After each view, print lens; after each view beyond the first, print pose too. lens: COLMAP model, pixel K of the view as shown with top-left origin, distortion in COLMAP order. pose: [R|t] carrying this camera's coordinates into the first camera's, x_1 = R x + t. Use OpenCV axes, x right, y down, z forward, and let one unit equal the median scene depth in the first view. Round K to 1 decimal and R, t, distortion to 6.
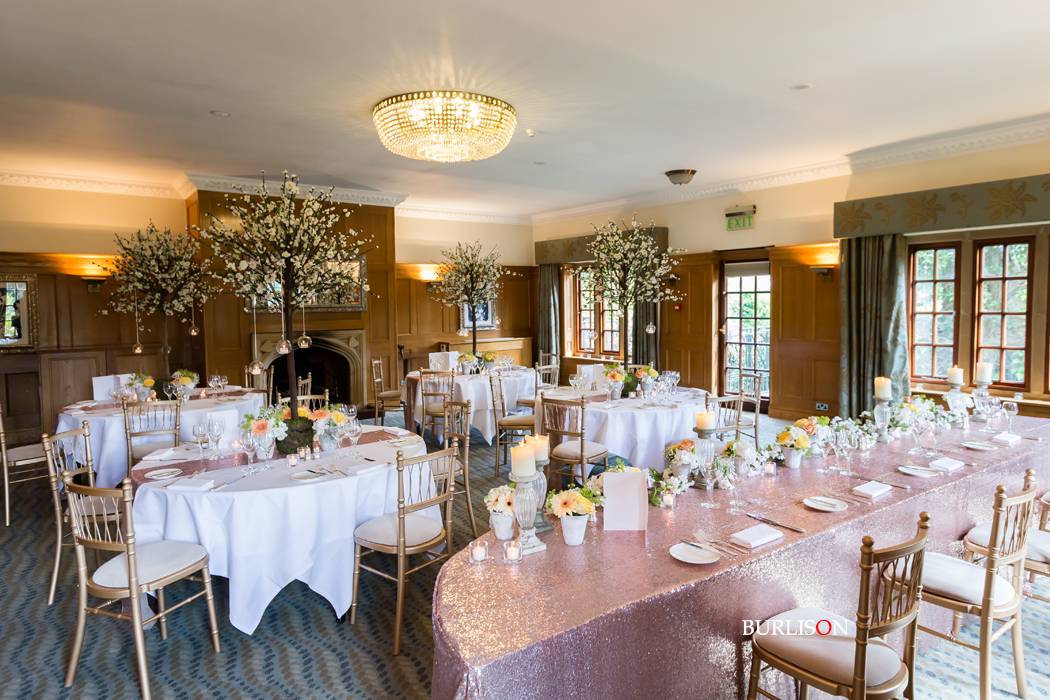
lens RADIAL K [[636.6, 0, 524.7], [0, 636.6, 348.6], [0, 0, 1]] dist [0.003904, 0.000887]
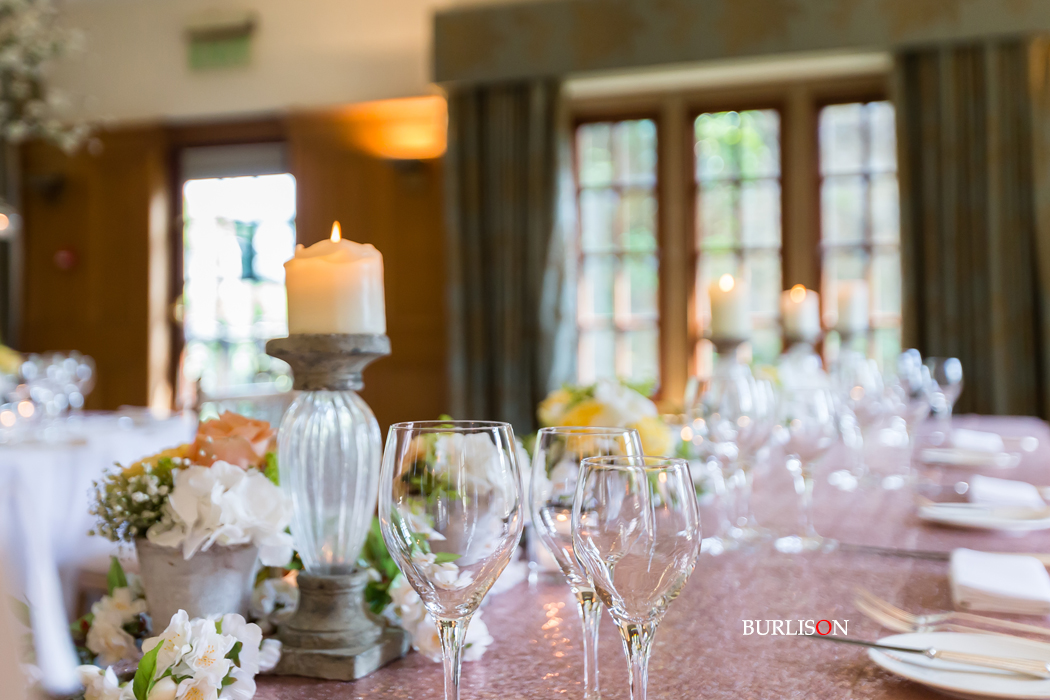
lens RADIAL K [[1082.4, 0, 522.2], [0, 1082.4, 349.8], [0, 0, 1]] dist [-0.018420, 0.000000]
pose [[0.795051, 0.015524, 0.606343, 0.072187], [0.040232, 0.996121, -0.078257, 0.080826], [-0.605206, 0.086612, 0.791343, 0.375473]]
